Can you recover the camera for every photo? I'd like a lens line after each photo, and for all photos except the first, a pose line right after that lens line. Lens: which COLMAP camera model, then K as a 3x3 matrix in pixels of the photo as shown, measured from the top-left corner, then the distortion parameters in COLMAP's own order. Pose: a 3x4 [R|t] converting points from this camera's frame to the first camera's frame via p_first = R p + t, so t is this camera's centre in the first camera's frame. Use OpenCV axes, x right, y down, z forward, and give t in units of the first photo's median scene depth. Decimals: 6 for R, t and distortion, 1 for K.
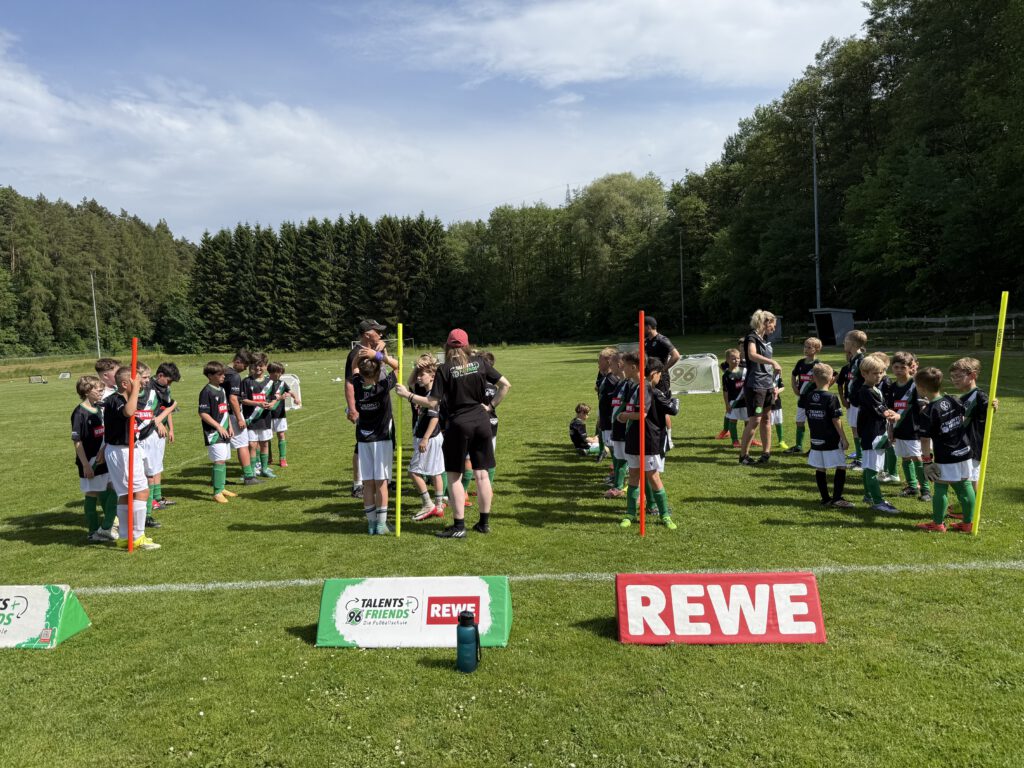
lens RADIAL K [[712.9, 0, 512.0], [0, 712.9, 384.0], [0, 0, 1]] dist [0.035170, -0.056728]
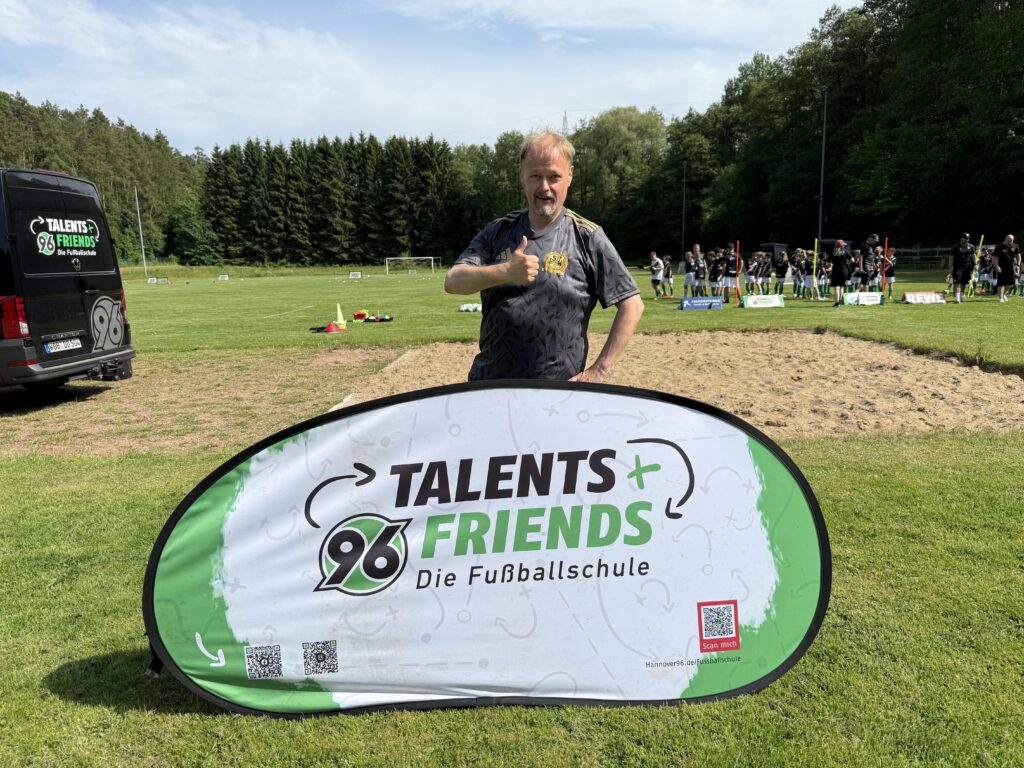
lens RADIAL K [[721.1, 0, 530.3], [0, 721.1, 380.6], [0, 0, 1]] dist [-0.005972, -0.002434]
pose [[0.996557, 0.015485, 0.081455, -0.062685], [-0.023362, 0.995043, 0.096663, 0.010977], [-0.079554, -0.098234, 0.991978, -0.085938]]
